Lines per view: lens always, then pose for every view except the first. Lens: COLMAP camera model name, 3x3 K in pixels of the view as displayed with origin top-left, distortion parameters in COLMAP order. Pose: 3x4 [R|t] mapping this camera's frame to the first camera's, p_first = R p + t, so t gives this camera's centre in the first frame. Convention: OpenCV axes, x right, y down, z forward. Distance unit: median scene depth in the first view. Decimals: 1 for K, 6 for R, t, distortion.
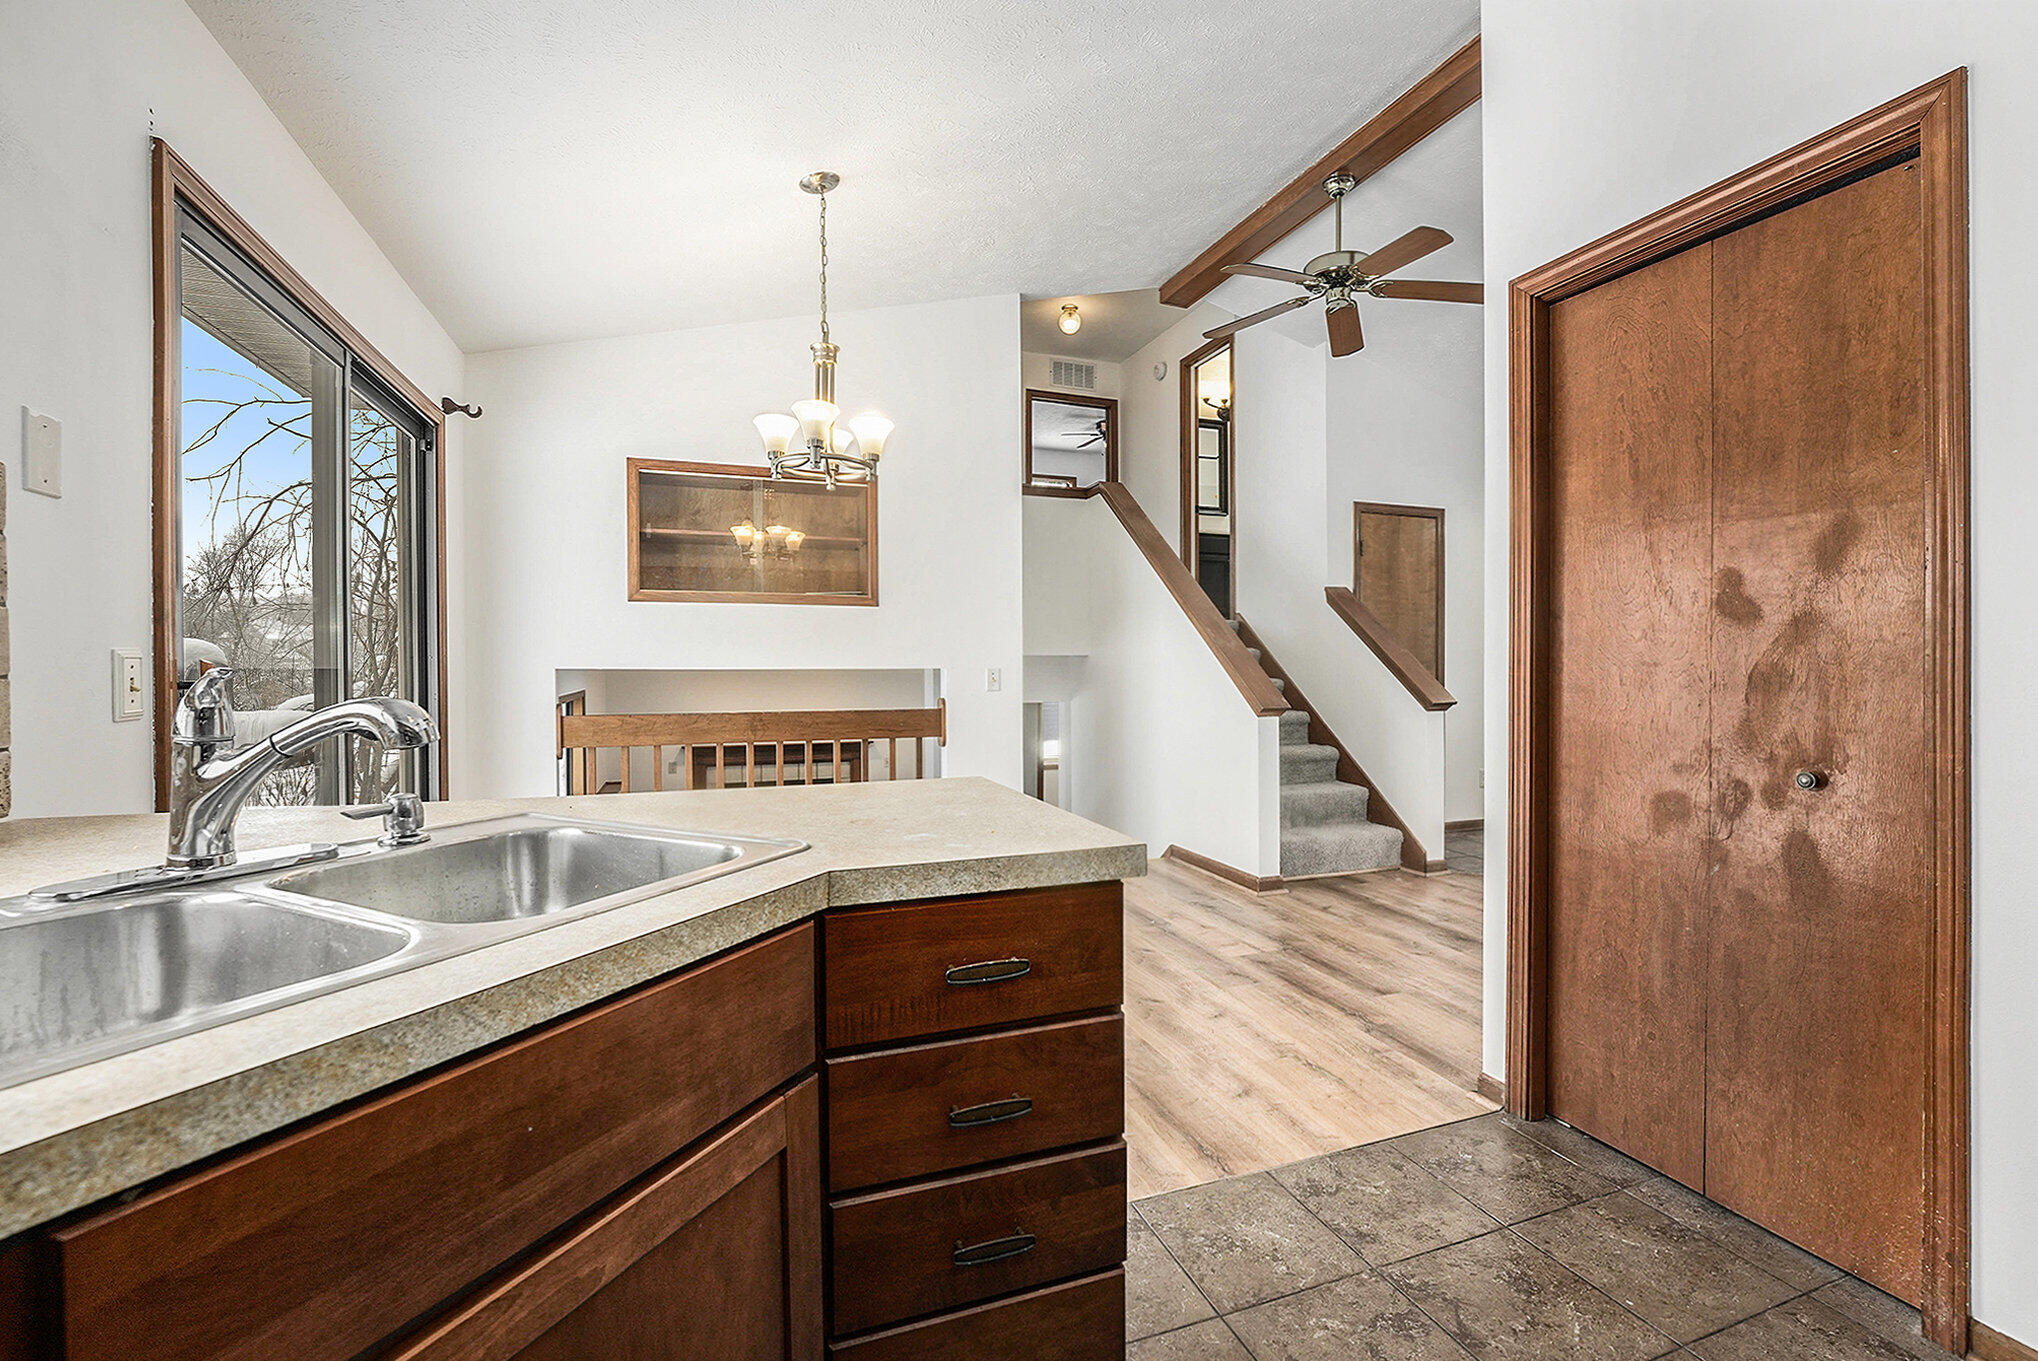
lens RADIAL K [[862.1, 0, 1020.6], [0, 862.1, 671.3], [0, 0, 1]] dist [-0.017814, 0.001691]
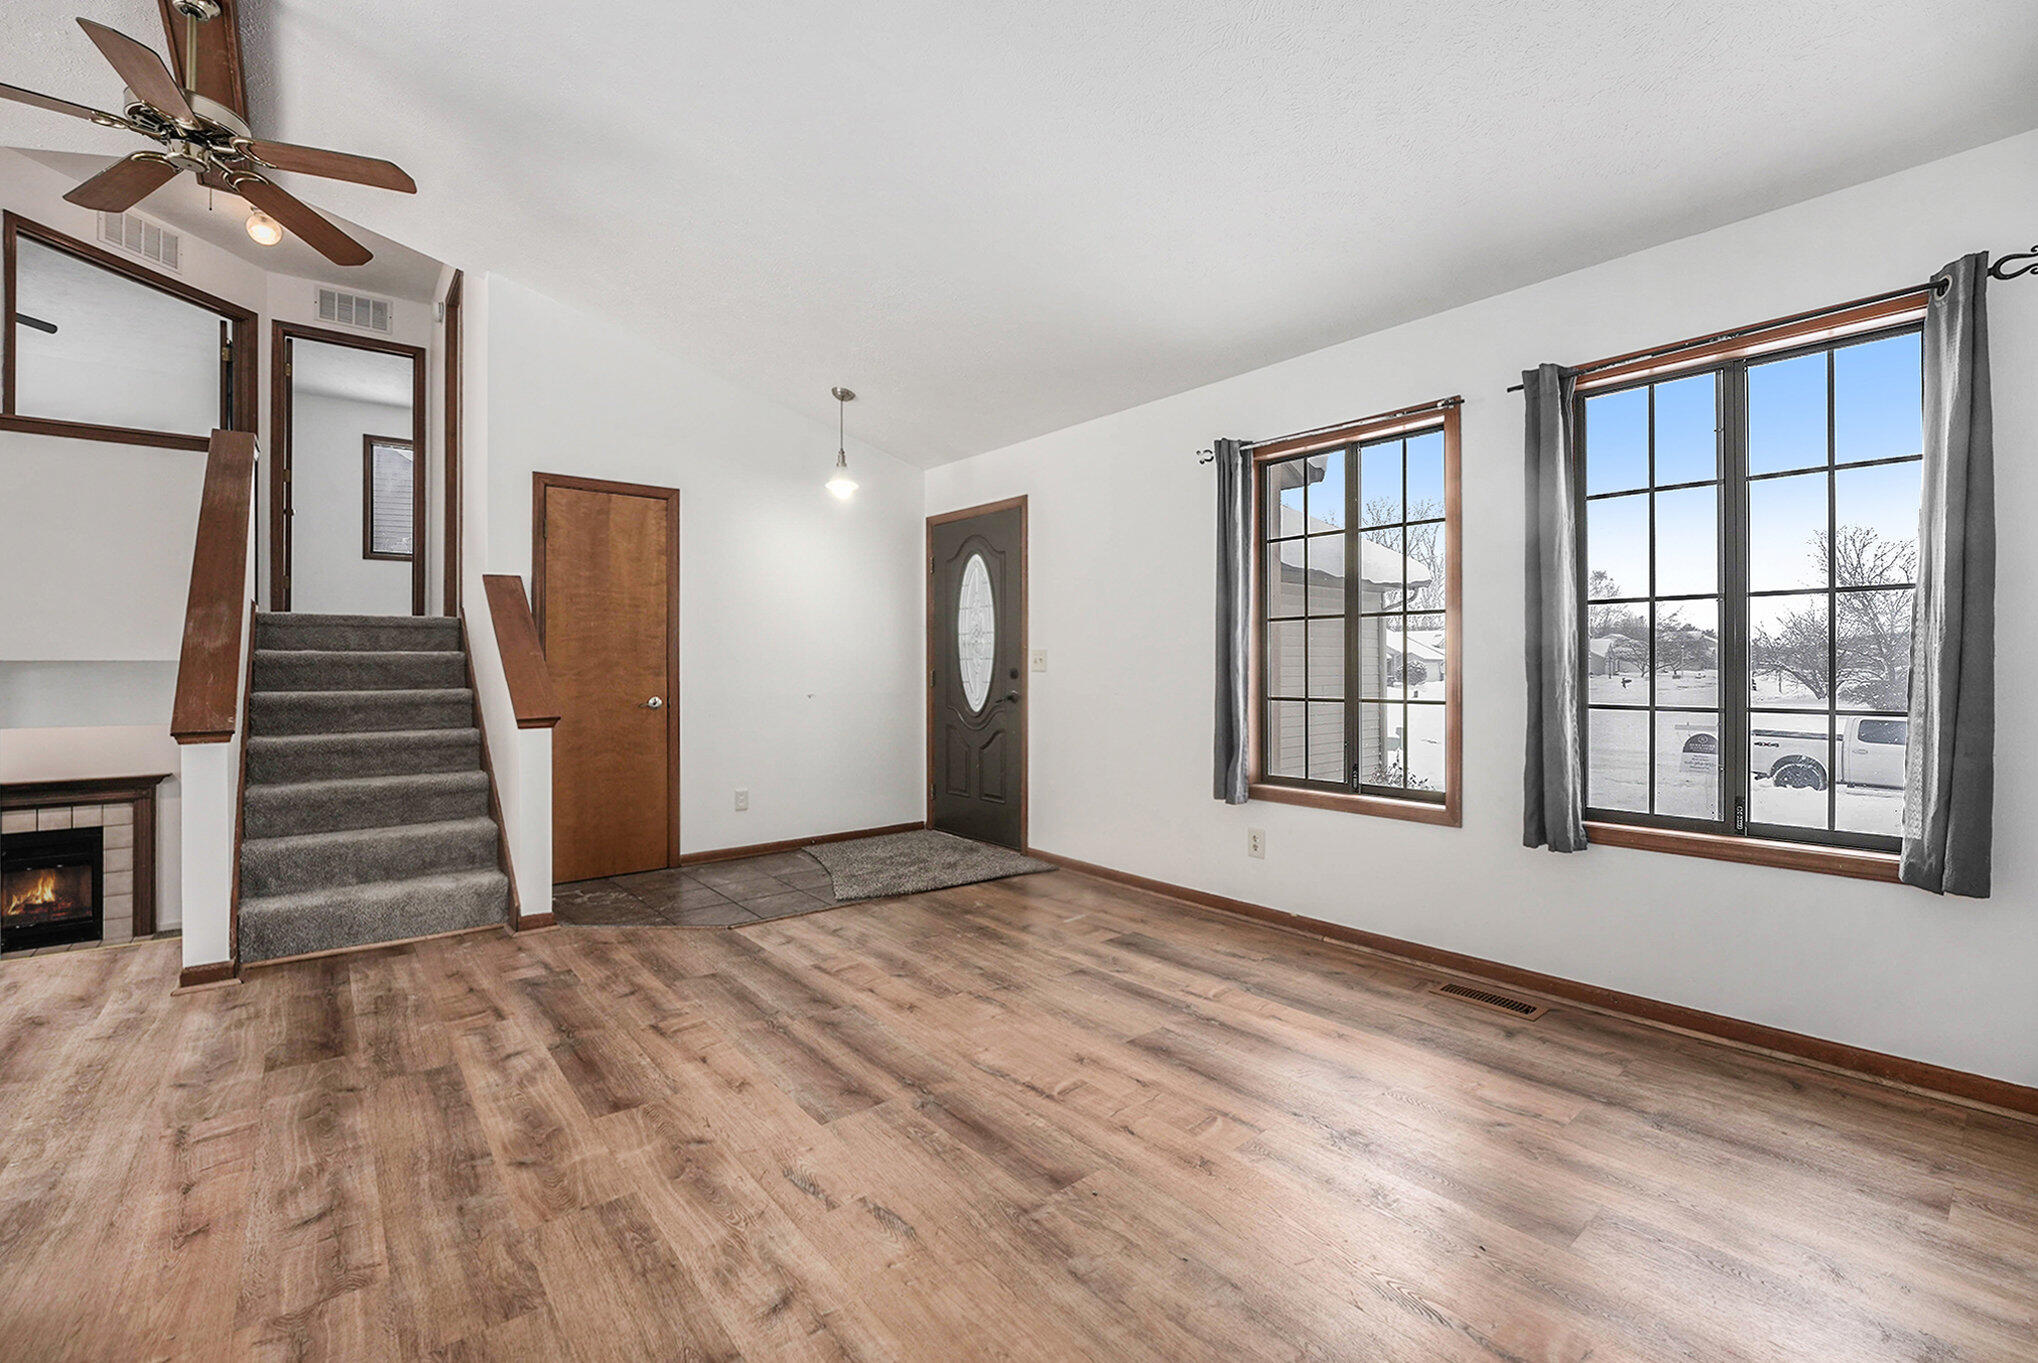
lens RADIAL K [[869.9, 0, 1013.3], [0, 869.9, 665.0], [0, 0, 1]] dist [-0.017575, 0.000510]
pose [[0.946356, -0.003358, 0.323108, 0.648360], [0.008983, 0.999833, -0.015920, 0.004655], [-0.323001, 0.017968, 0.946228, 0.089714]]
